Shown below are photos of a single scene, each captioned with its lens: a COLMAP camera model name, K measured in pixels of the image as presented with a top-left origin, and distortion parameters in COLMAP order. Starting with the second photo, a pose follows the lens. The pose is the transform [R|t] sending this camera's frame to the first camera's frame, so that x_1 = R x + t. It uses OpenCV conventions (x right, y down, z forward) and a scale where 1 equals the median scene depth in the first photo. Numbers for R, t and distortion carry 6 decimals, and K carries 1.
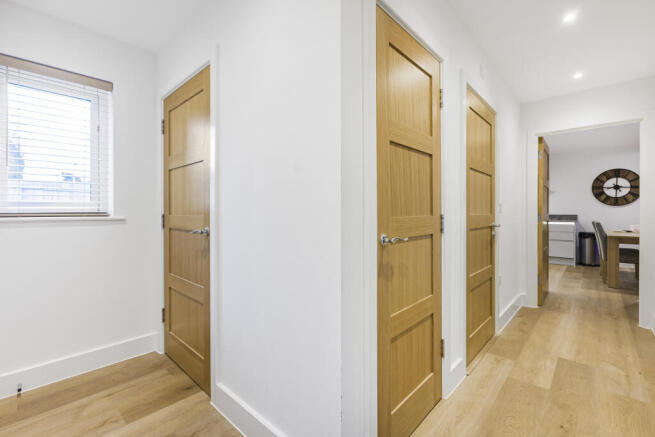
lens RADIAL K [[292.6, 0, 331.6], [0, 292.6, 213.3], [0, 0, 1]] dist [-0.000236, 0.002298]
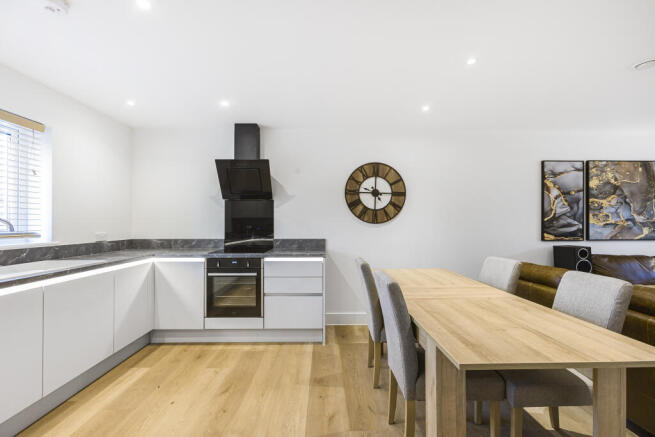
lens RADIAL K [[292.6, 0, 329.8], [0, 292.6, 222.0], [0, 0, 1]] dist [-0.000236, 0.002298]
pose [[0.727236, 0.004423, 0.686374, 0.492074], [0.004170, 0.999932, -0.010862, -0.023327], [-0.686375, 0.010761, 0.727168, 0.628067]]
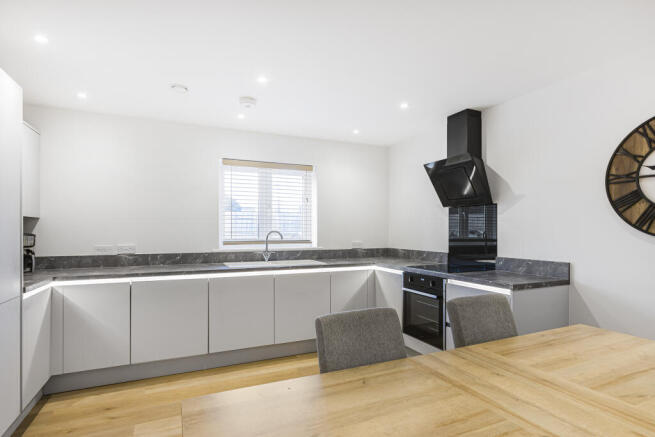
lens RADIAL K [[347.7, 0, 331.1], [0, 347.7, 233.8], [0, 0, 1]] dist [0.001296, 0.000298]
pose [[0.917652, 0.005760, -0.397344, 0.798378], [-0.003925, 0.999978, 0.005430, -0.031997], [0.397366, -0.003423, 0.917654, 0.565223]]
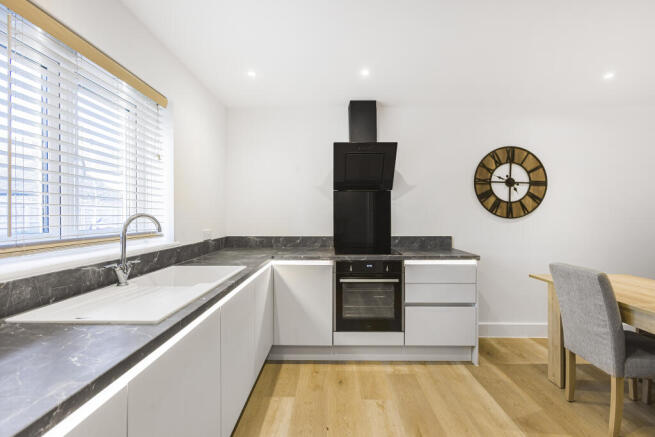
lens RADIAL K [[292.6, 0, 329.0], [0, 292.6, 216.0], [0, 0, 1]] dist [-0.000236, 0.002298]
pose [[0.744714, -0.000520, 0.667383, 0.396801], [0.005505, 0.999970, -0.005363, -0.029213], [-0.667361, 0.007668, 0.744695, 0.830845]]
